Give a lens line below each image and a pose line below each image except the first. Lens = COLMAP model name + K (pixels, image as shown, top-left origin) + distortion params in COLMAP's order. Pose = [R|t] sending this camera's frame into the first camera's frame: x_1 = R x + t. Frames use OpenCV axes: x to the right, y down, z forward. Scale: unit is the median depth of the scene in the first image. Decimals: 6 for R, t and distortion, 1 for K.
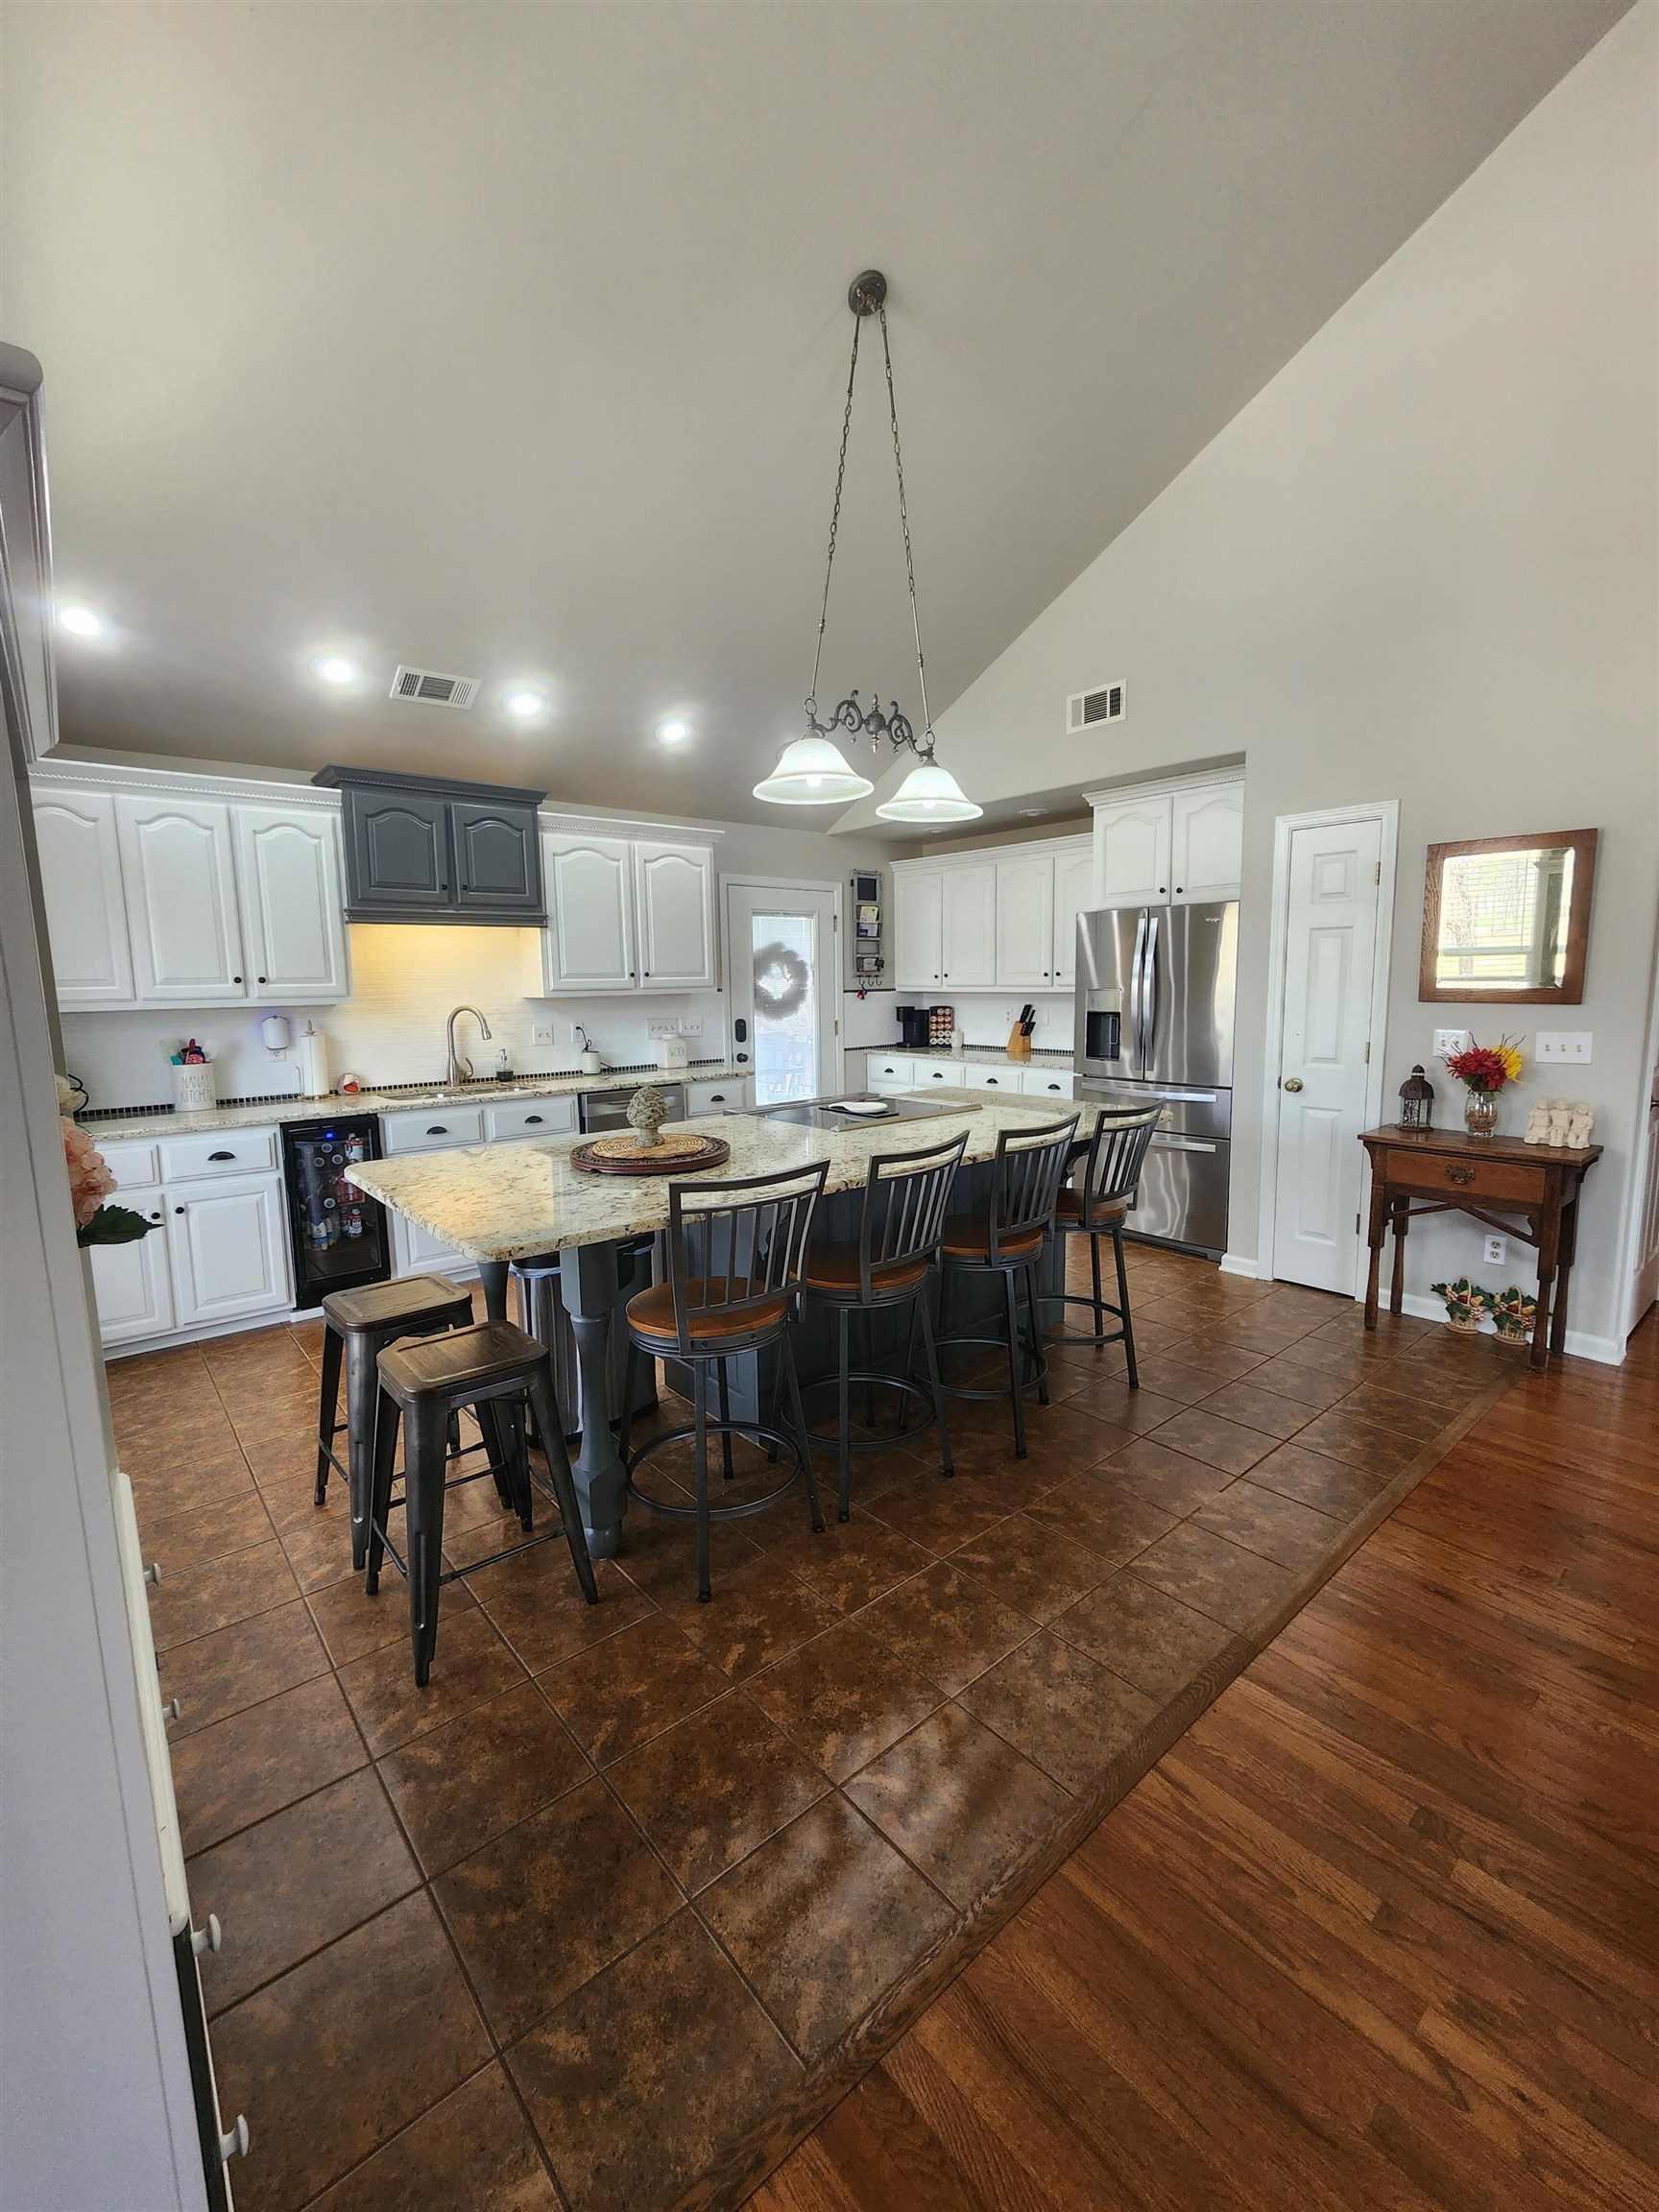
lens RADIAL K [[897.1, 0, 807.5], [0, 897.1, 1084.9], [0, 0, 1]] dist [-0.002683, 0.000621]
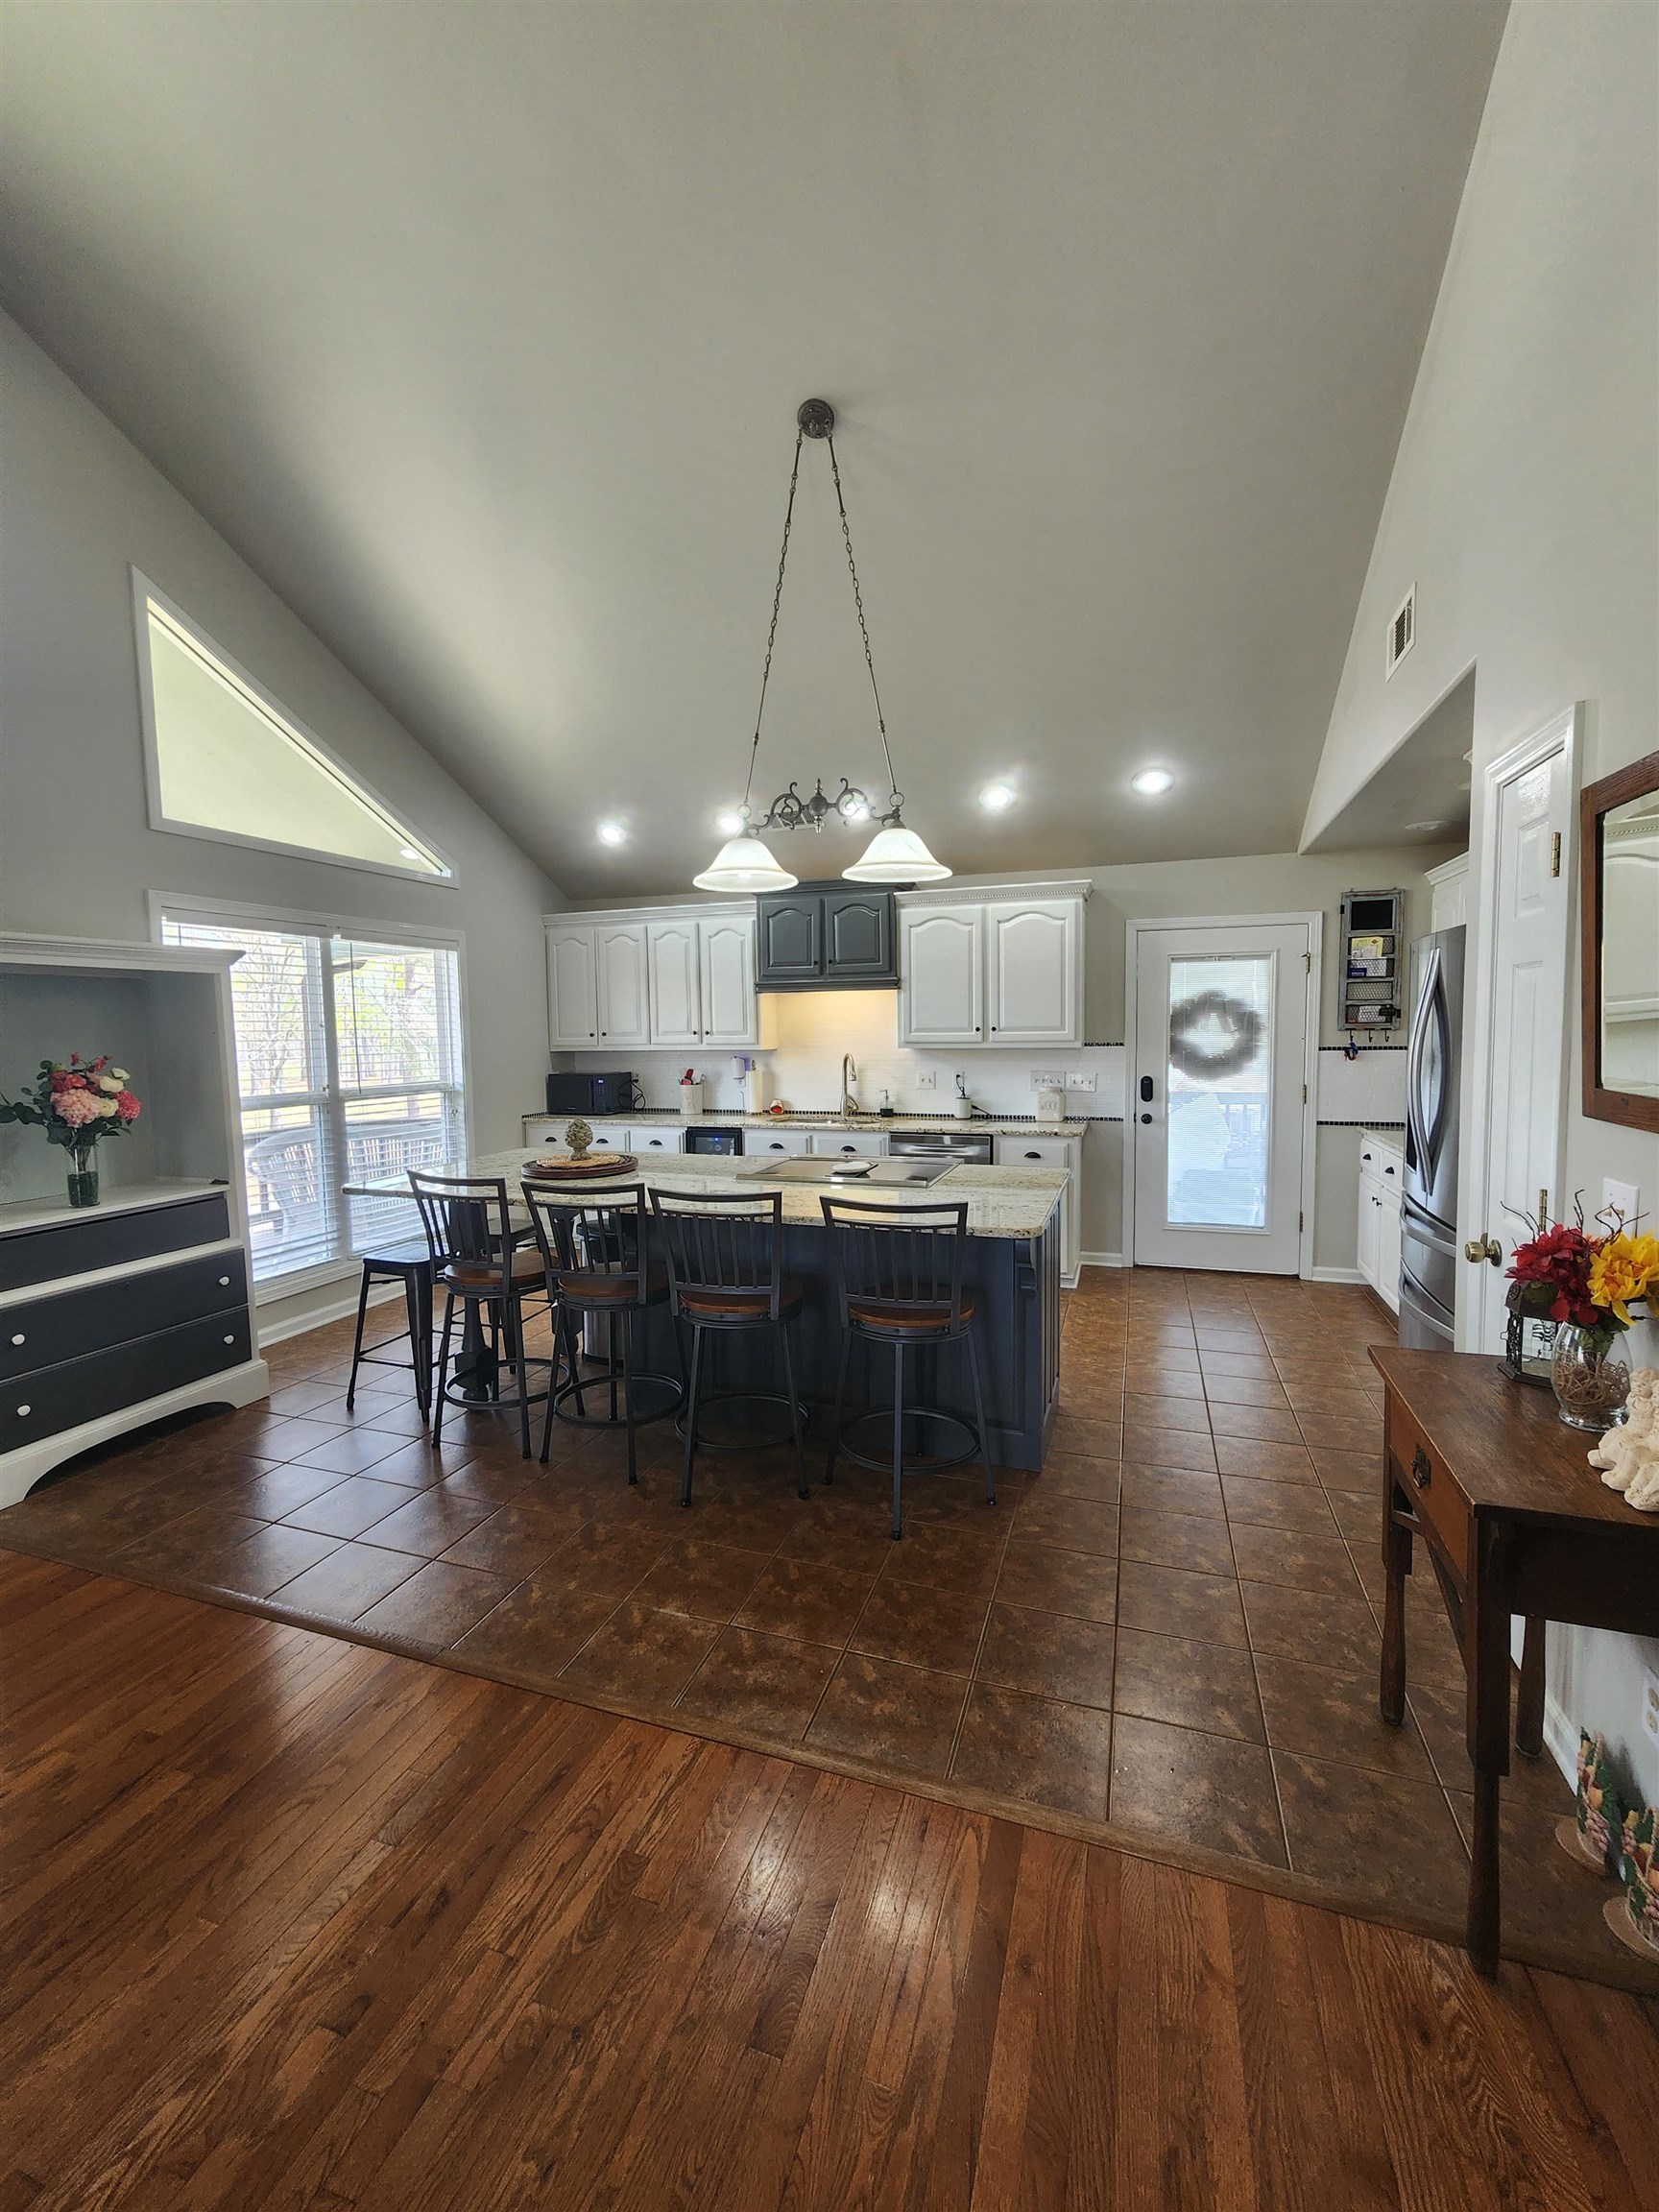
lens RADIAL K [[897.1, 0, 829.0], [0, 897.1, 1089.4], [0, 0, 1]] dist [-0.002683, 0.000621]
pose [[0.526640, 0.068118, -0.847355, 0.691792], [-0.096186, 0.995158, 0.020220, -0.062363], [0.844629, 0.070855, 0.530642, 0.322965]]
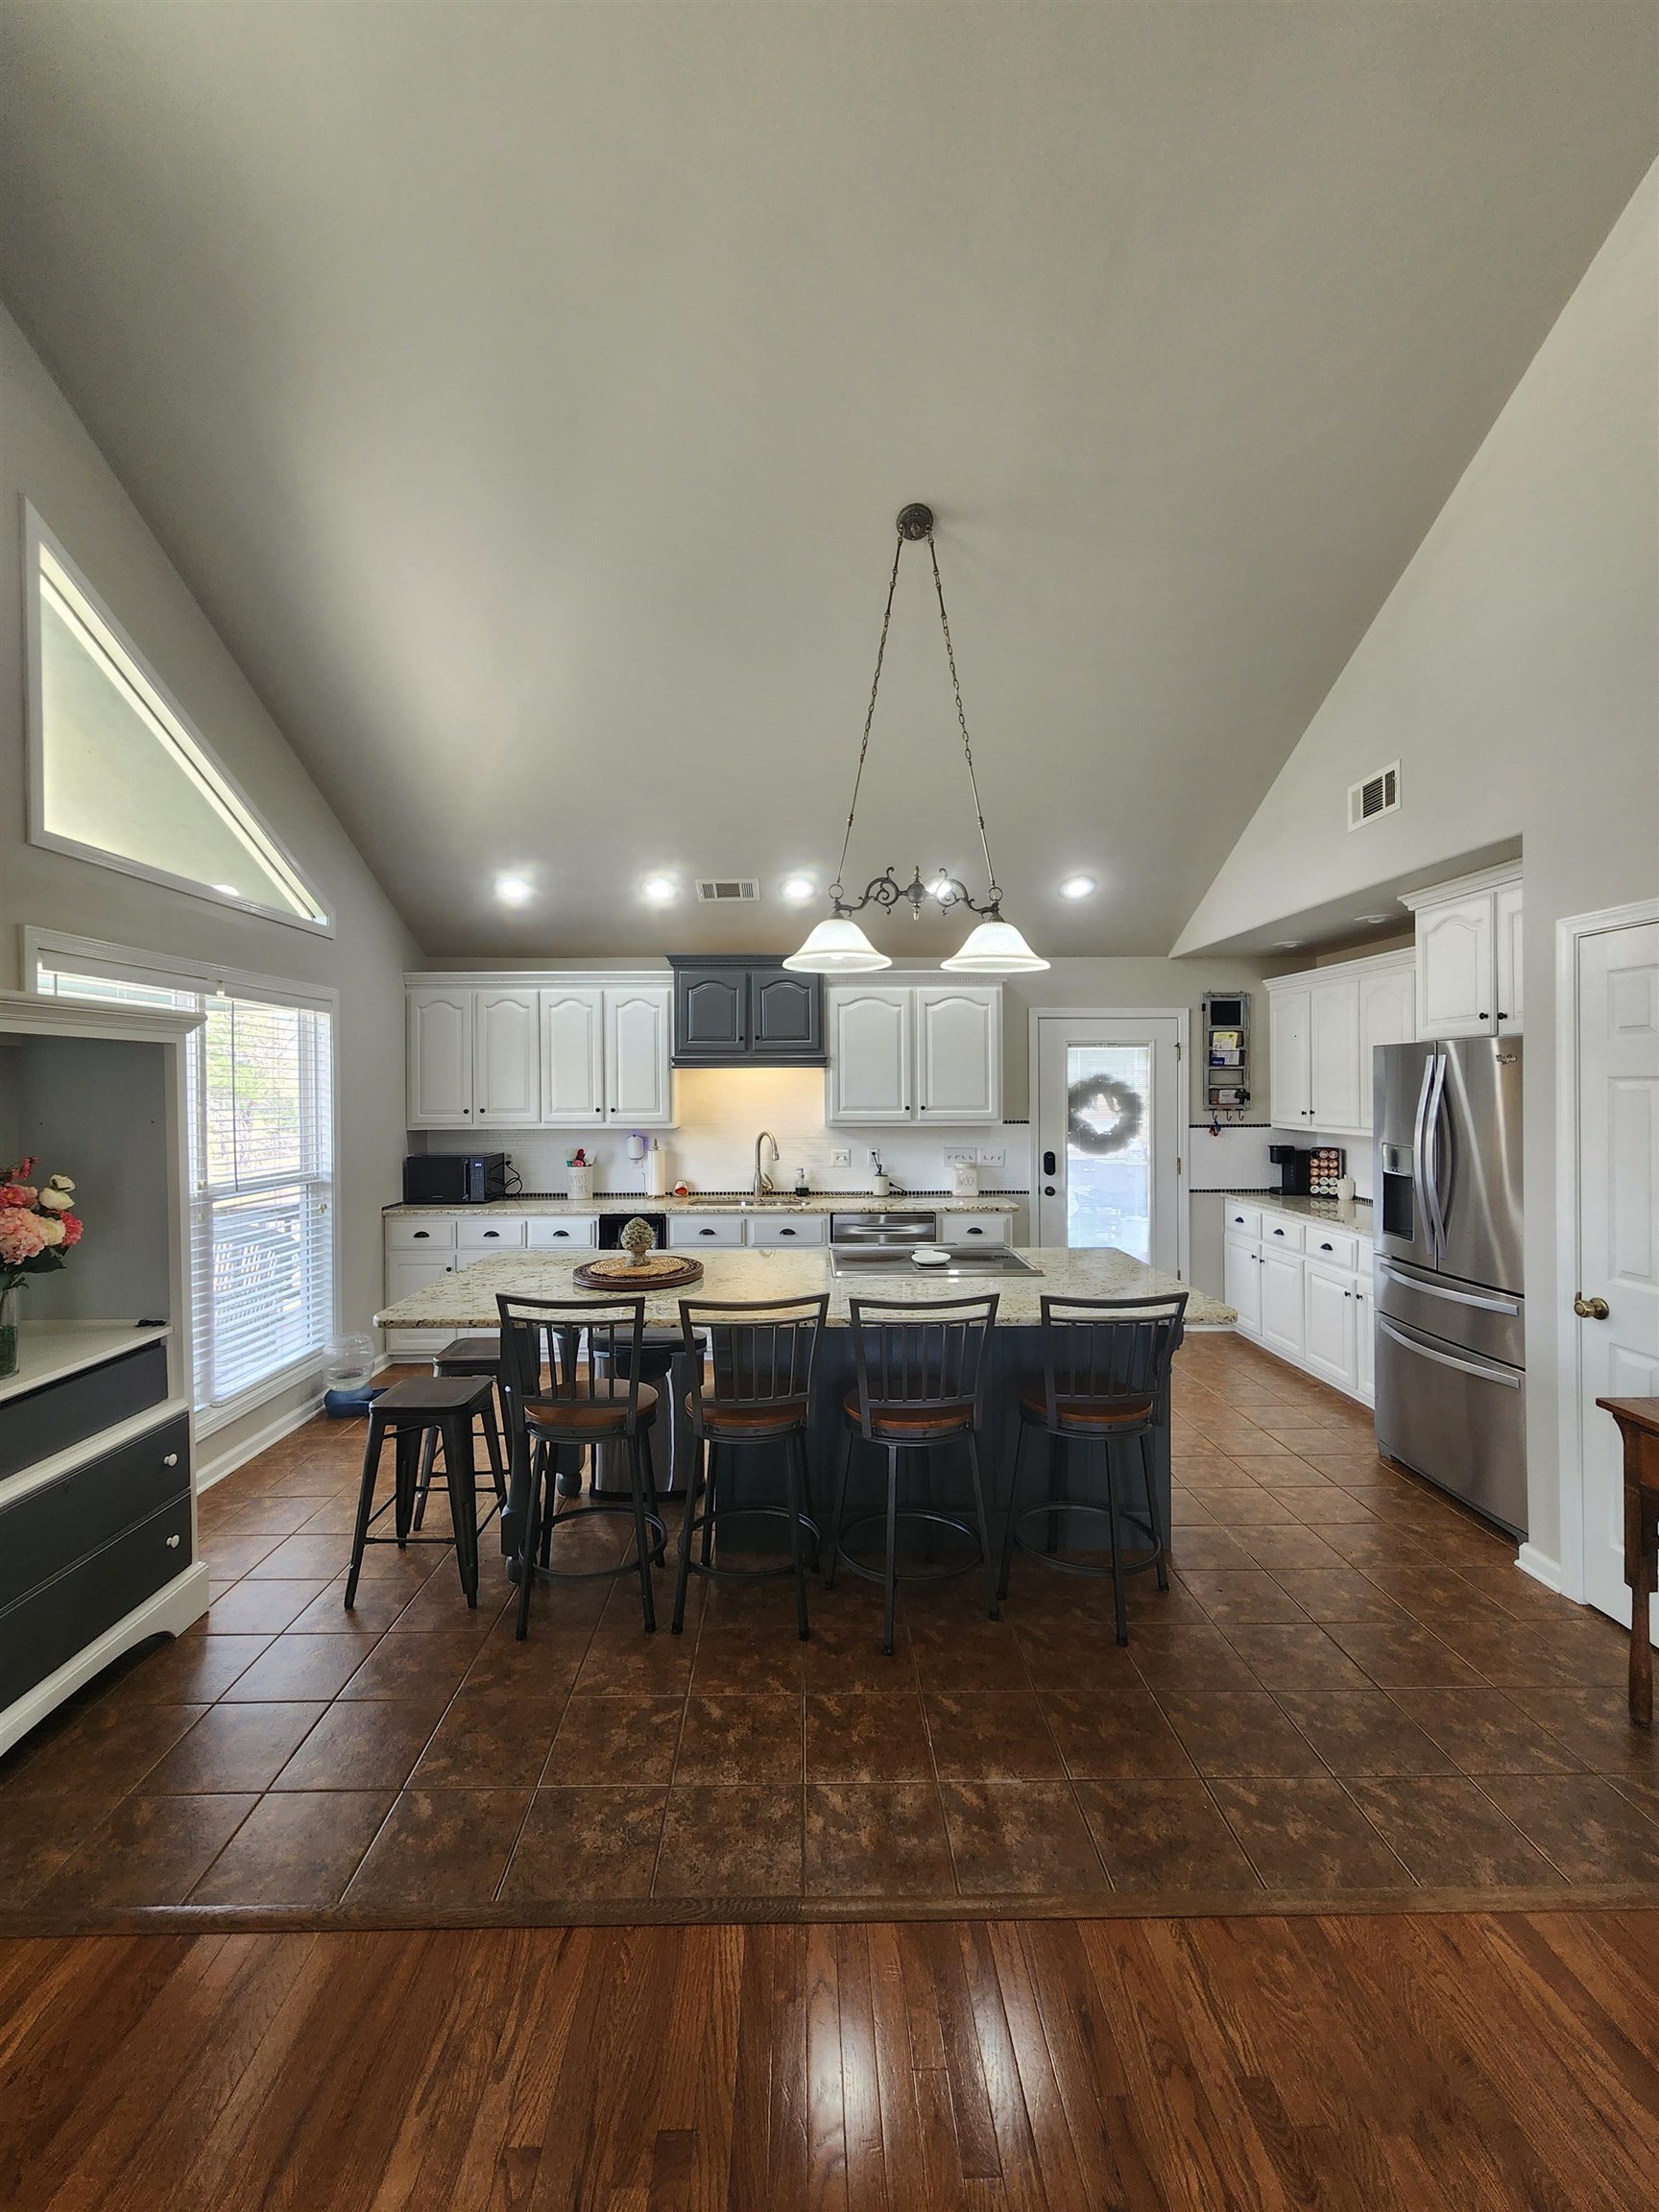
lens RADIAL K [[897.1, 0, 815.6], [0, 897.1, 1089.8], [0, 0, 1]] dist [-0.002683, 0.000621]
pose [[0.781207, 0.013827, -0.624119, 0.443965], [-0.082237, 0.993321, -0.080929, -0.052838], [0.618832, 0.114548, 0.777127, 0.090042]]
